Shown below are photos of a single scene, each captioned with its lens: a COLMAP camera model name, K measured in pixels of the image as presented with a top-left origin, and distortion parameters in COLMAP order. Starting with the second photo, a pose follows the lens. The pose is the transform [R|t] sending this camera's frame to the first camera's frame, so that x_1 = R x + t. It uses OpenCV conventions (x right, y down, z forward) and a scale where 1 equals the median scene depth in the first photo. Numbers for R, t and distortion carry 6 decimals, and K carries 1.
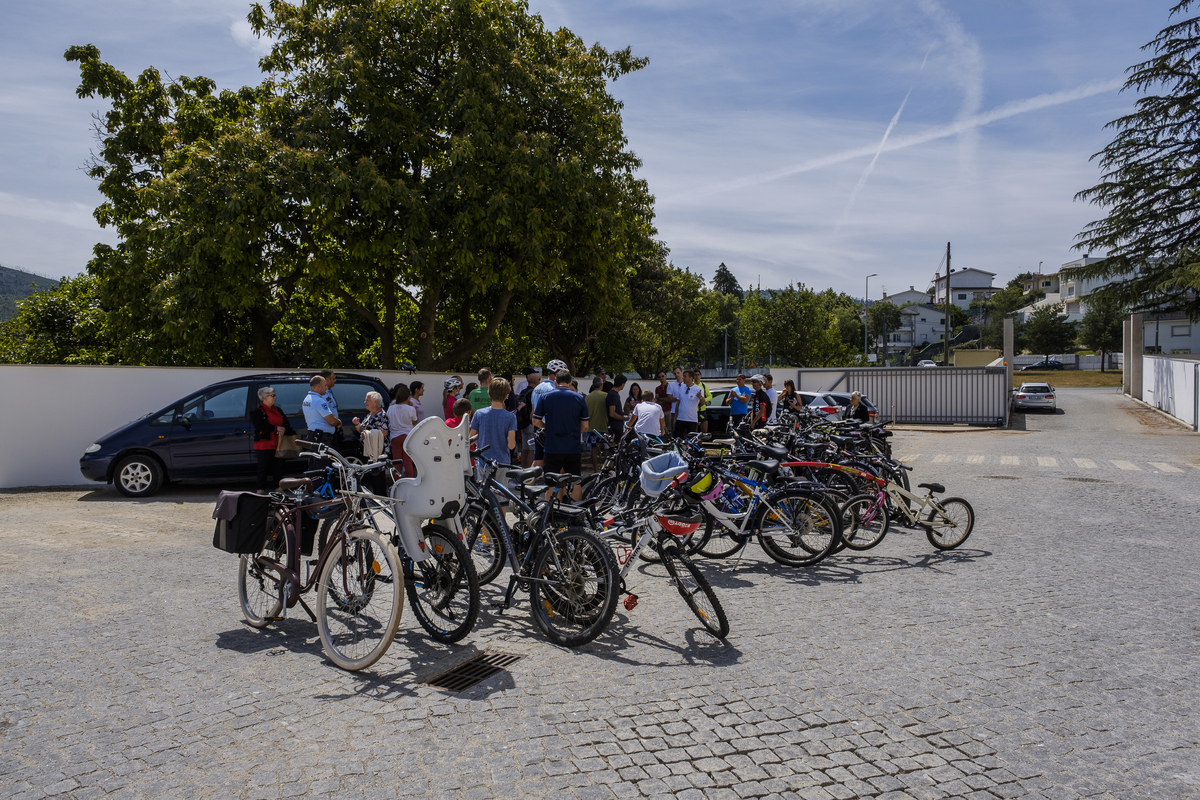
lens RADIAL K [[821.0, 0, 594.5], [0, 821.0, 402.5], [0, 0, 1]] dist [-0.021919, 0.019909]
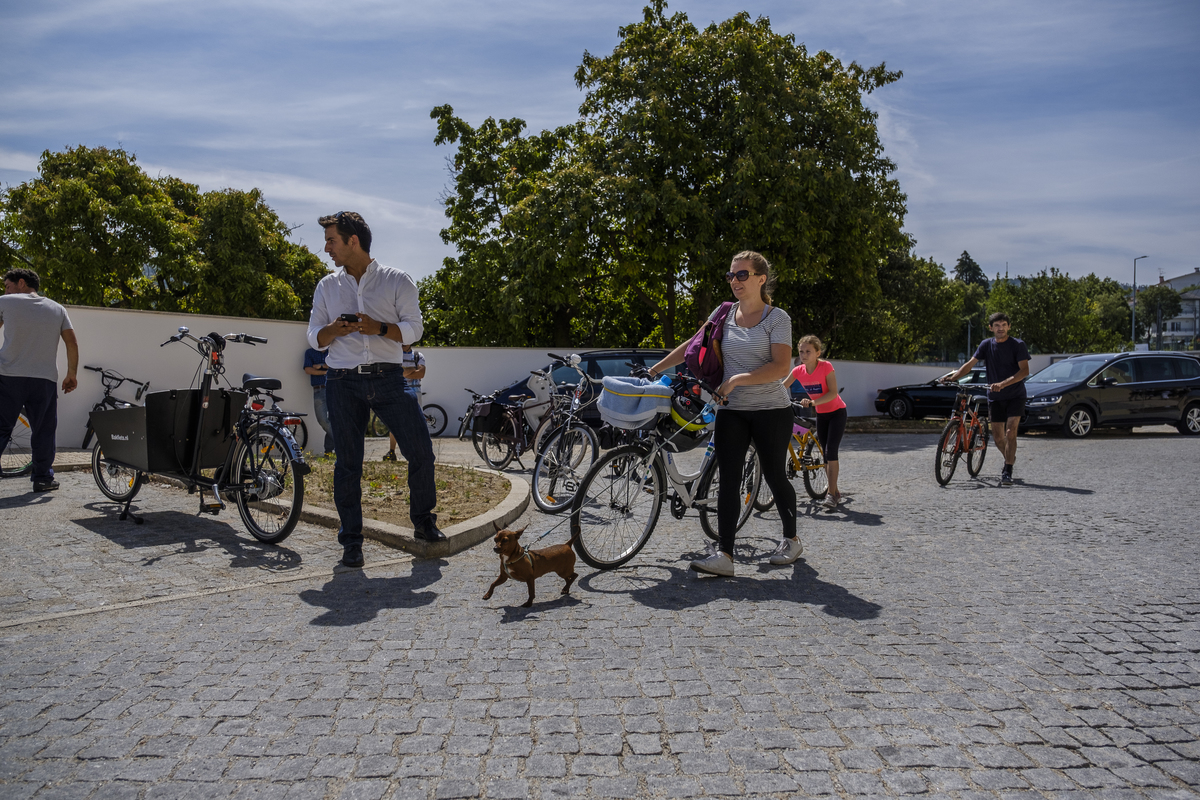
lens RADIAL K [[821.0, 0, 596.2], [0, 821.0, 404.7], [0, 0, 1]] dist [-0.021919, 0.019909]
pose [[0.964608, 0.005195, -0.263635, -0.034479], [-0.003885, 0.999977, 0.005487, 0.026095], [0.263658, -0.004268, 0.964607, -0.161196]]
